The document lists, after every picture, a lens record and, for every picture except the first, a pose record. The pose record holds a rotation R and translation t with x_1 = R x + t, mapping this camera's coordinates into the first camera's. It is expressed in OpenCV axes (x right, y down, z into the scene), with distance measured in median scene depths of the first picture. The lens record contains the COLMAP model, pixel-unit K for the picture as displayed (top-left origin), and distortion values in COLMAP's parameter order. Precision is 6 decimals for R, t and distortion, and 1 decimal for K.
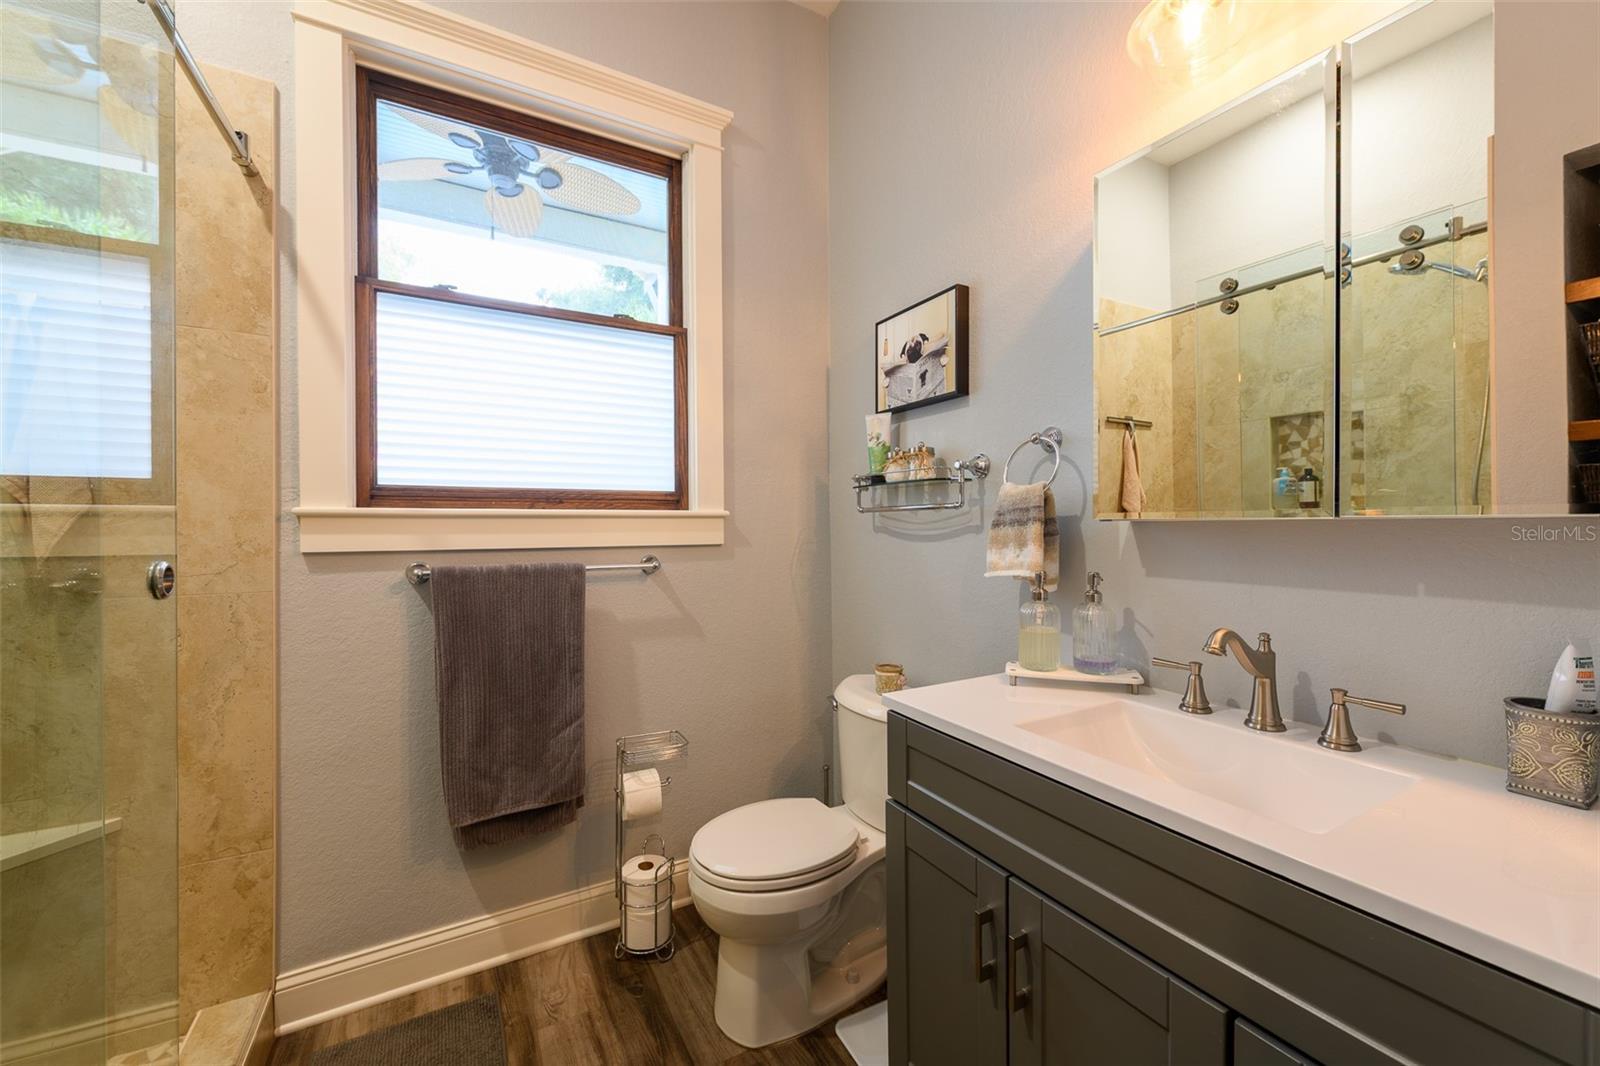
lens RADIAL K [[630.3, 0, 810.7], [0, 630.3, 528.9], [0, 0, 1]] dist [-0.001009, -0.000916]
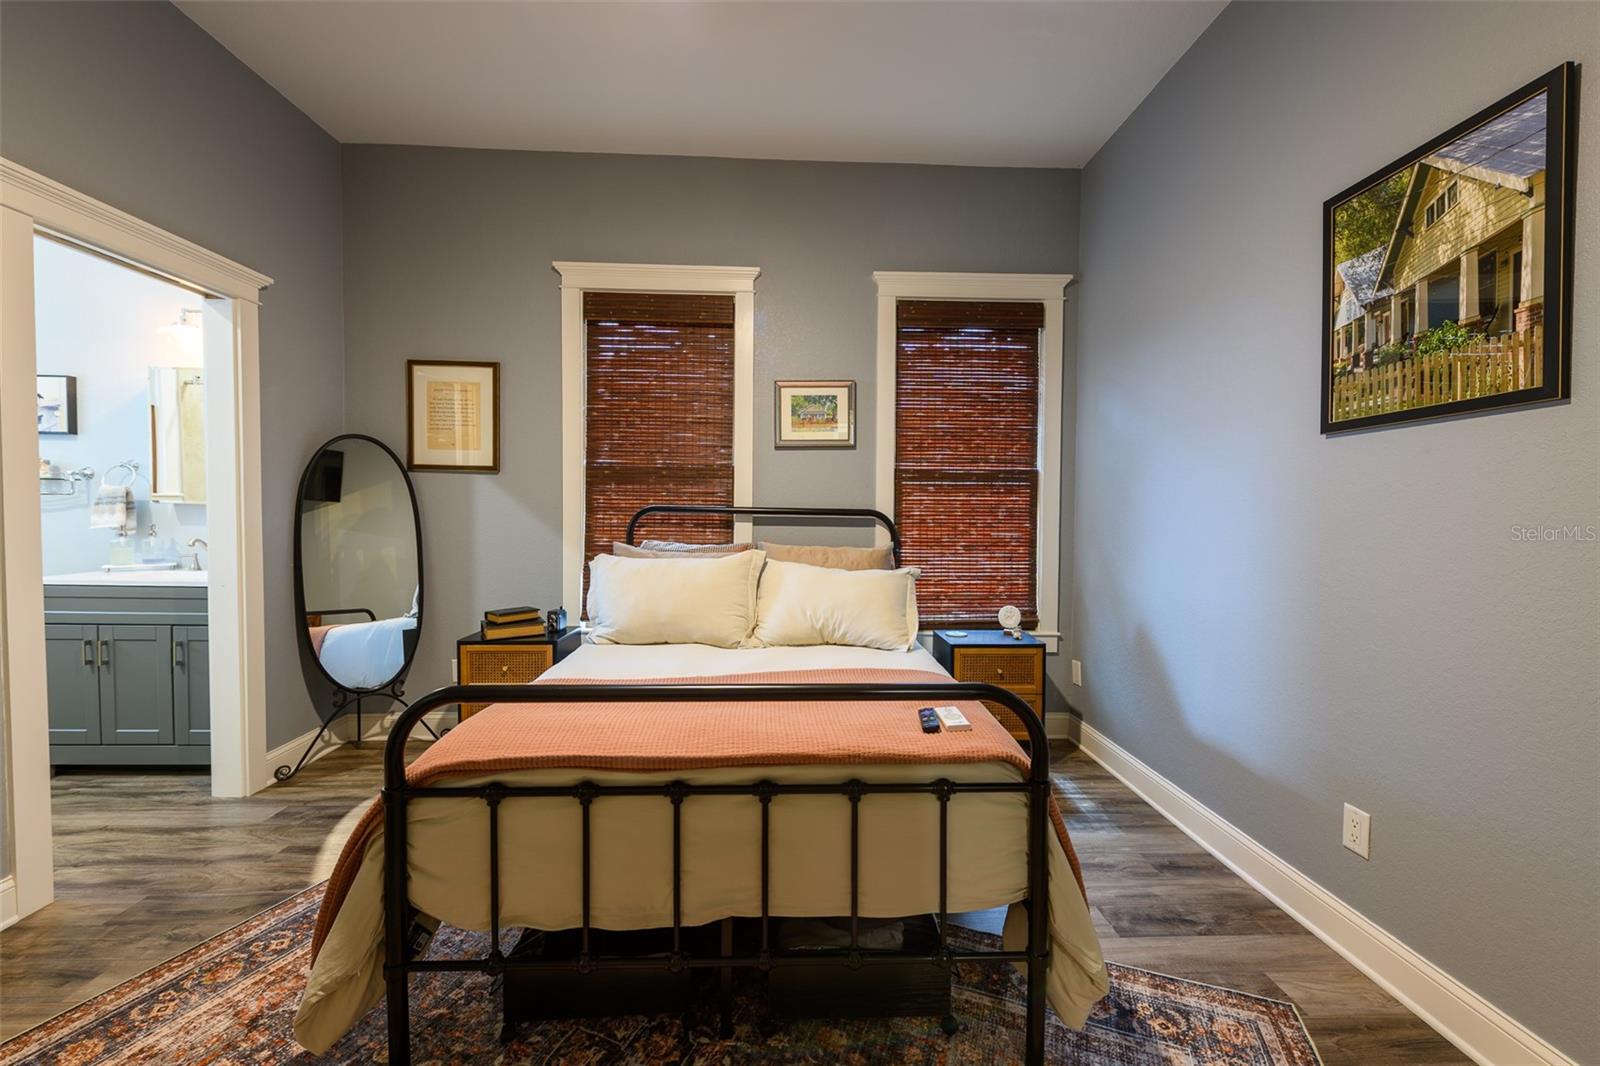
lens RADIAL K [[630.3, 0, 810.7], [0, 630.3, 528.9], [0, 0, 1]] dist [-0.001009, -0.000916]
pose [[0.459110, -0.020112, 0.888152, -0.421267], [-0.009358, 0.999579, 0.027472, -0.002593], [-0.888330, -0.020924, 0.458728, -1.834513]]
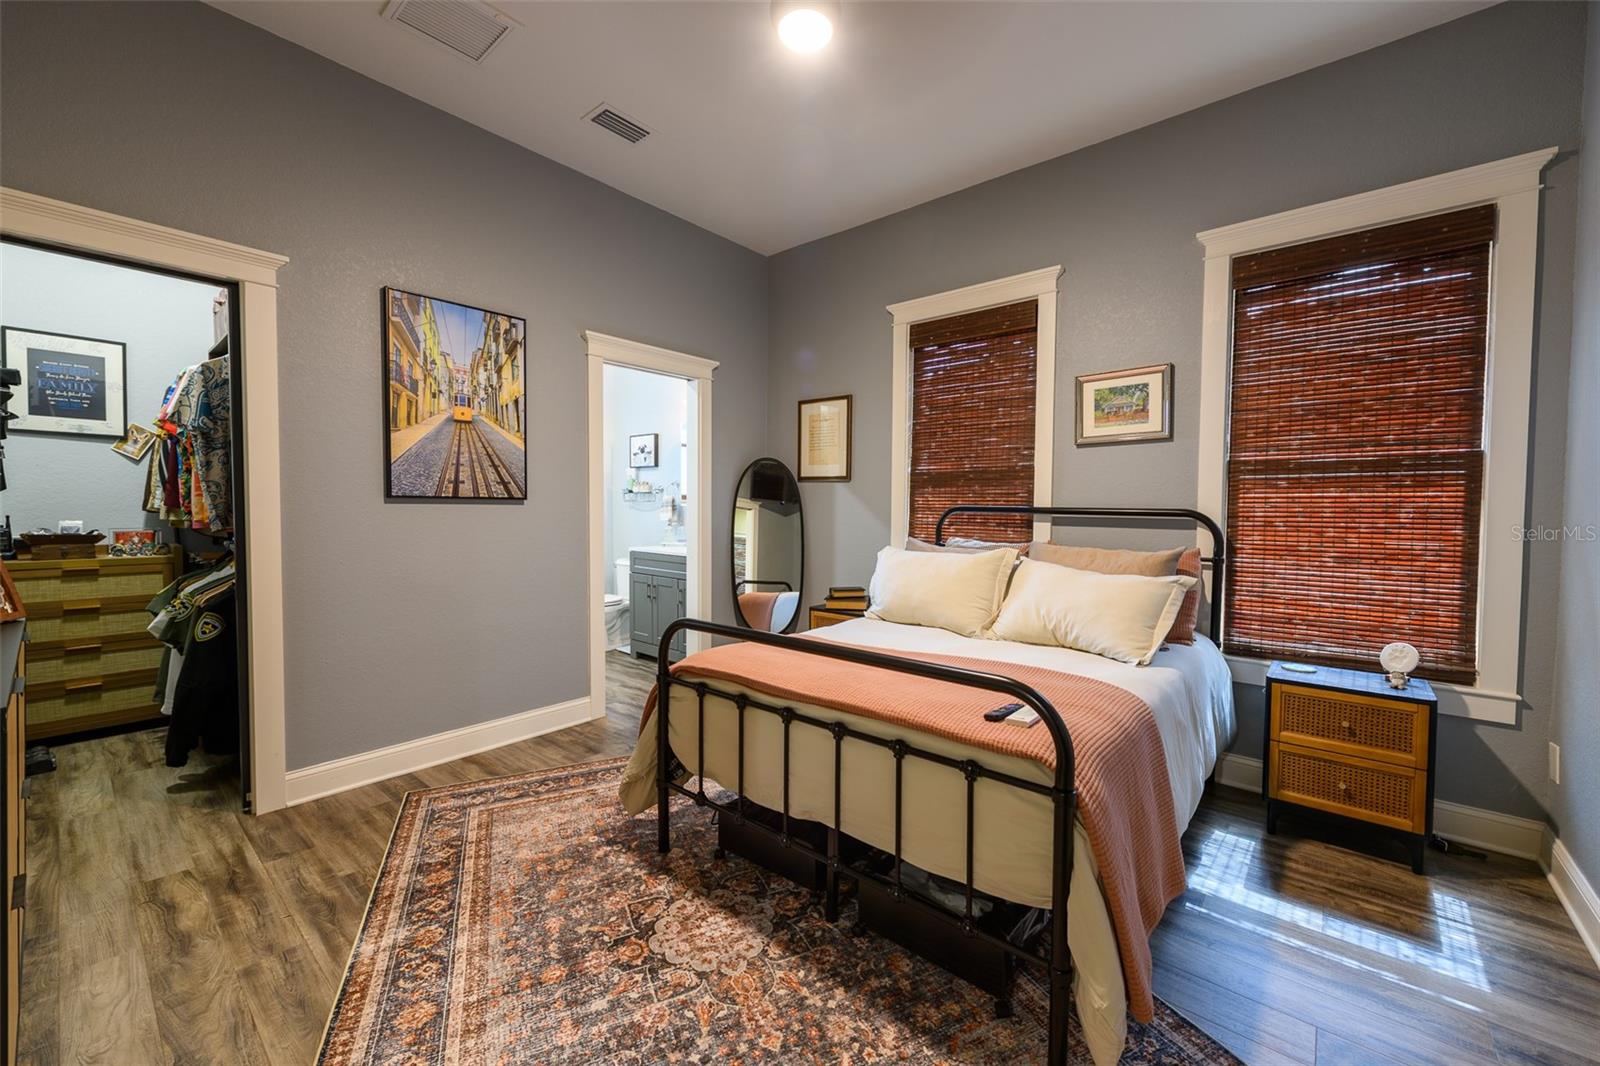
lens RADIAL K [[630.3, 0, 810.7], [0, 630.3, 528.9], [0, 0, 1]] dist [-0.001009, -0.000916]
pose [[0.940781, -0.002446, 0.339007, -0.116201], [-0.009184, 0.999423, 0.032697, -0.004528], [-0.338891, -0.033874, 0.940216, -2.372857]]
